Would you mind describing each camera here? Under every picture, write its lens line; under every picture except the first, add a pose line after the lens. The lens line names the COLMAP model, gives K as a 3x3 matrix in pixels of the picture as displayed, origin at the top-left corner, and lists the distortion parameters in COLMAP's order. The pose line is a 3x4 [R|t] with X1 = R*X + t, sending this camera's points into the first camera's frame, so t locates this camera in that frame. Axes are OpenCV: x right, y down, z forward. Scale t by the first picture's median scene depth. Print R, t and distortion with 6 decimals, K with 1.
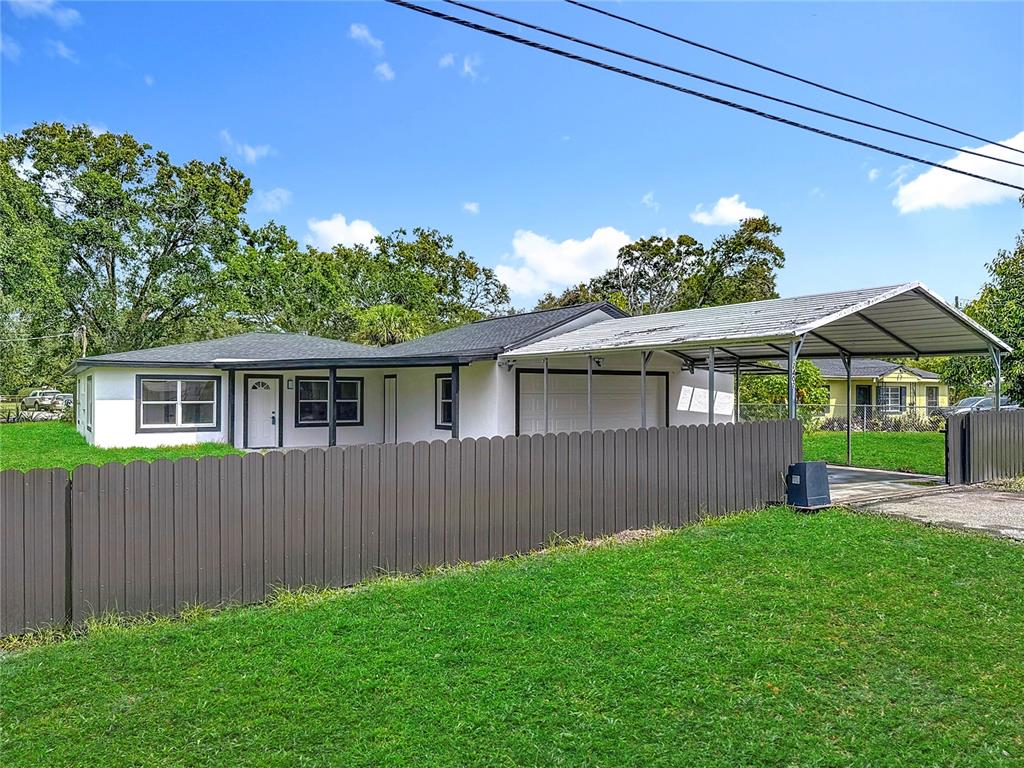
lens RADIAL K [[738.5, 0, 512.0], [0, 738.5, 384.0], [0, 0, 1]] dist [0.075600, -0.005641]
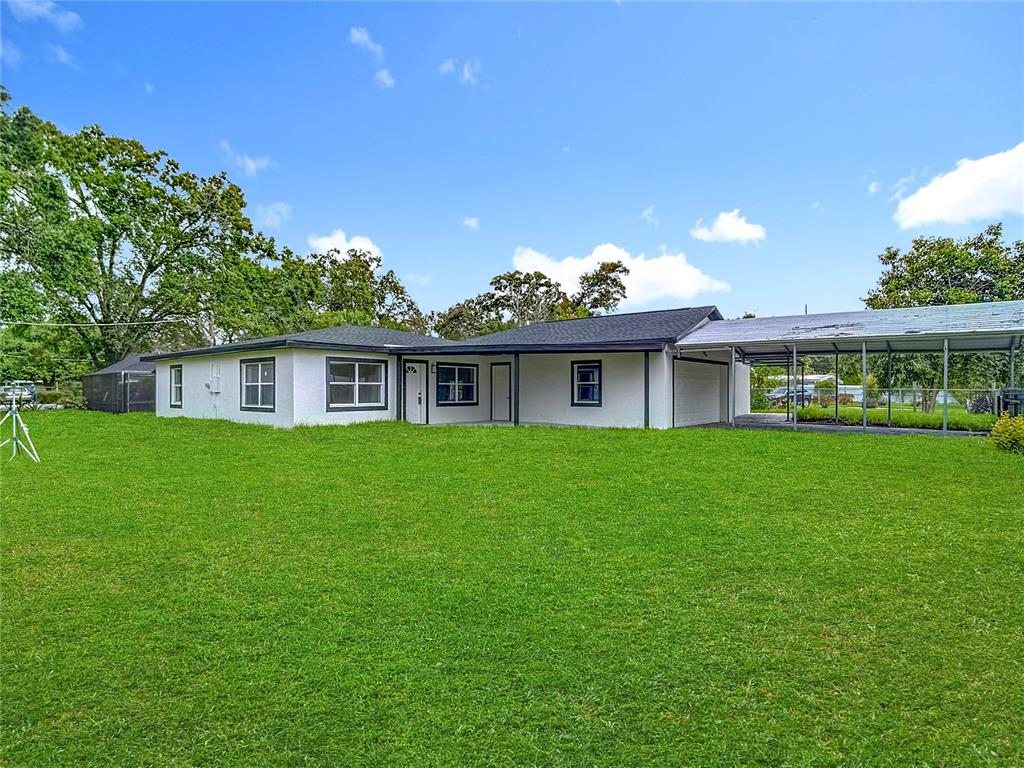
lens RADIAL K [[552.4, 0, 509.5], [0, 552.4, 386.5], [0, 0, 1]] dist [-0.001000, -0.001519]
pose [[0.947652, 0.002836, 0.319294, -0.246849], [-0.004810, 0.999974, 0.005393, 0.011904], [-0.319270, -0.006647, 0.947640, 0.086900]]
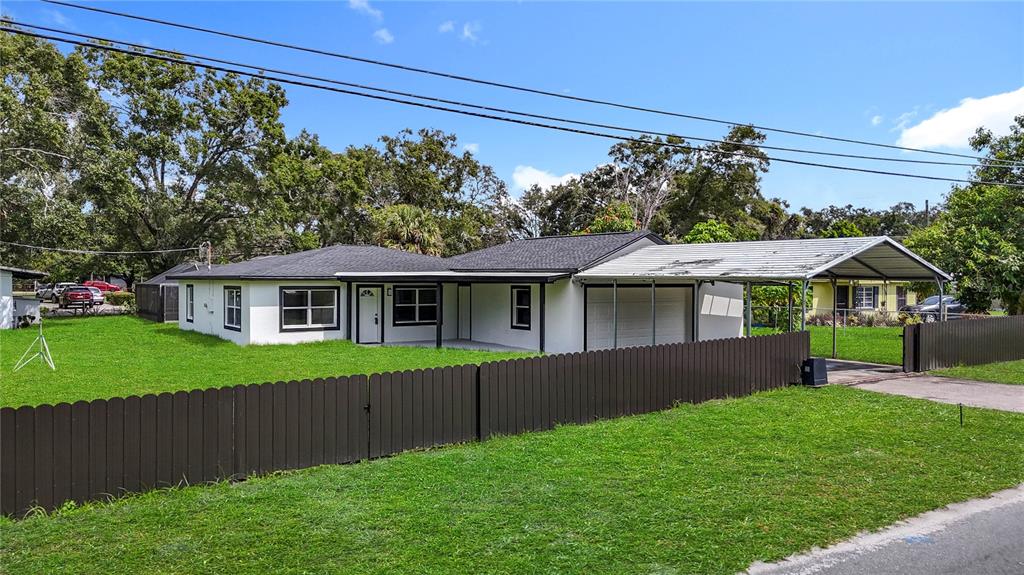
lens RADIAL K [[778.6, 0, 512.0], [0, 778.6, 287.5], [0, 0, 1]] dist [0.141703, 0.006898]
pose [[0.998673, 0.002219, 0.051447, -0.086767], [-0.003598, 0.999636, 0.026736, -0.023104], [-0.051369, -0.026885, 0.998318, -0.169656]]
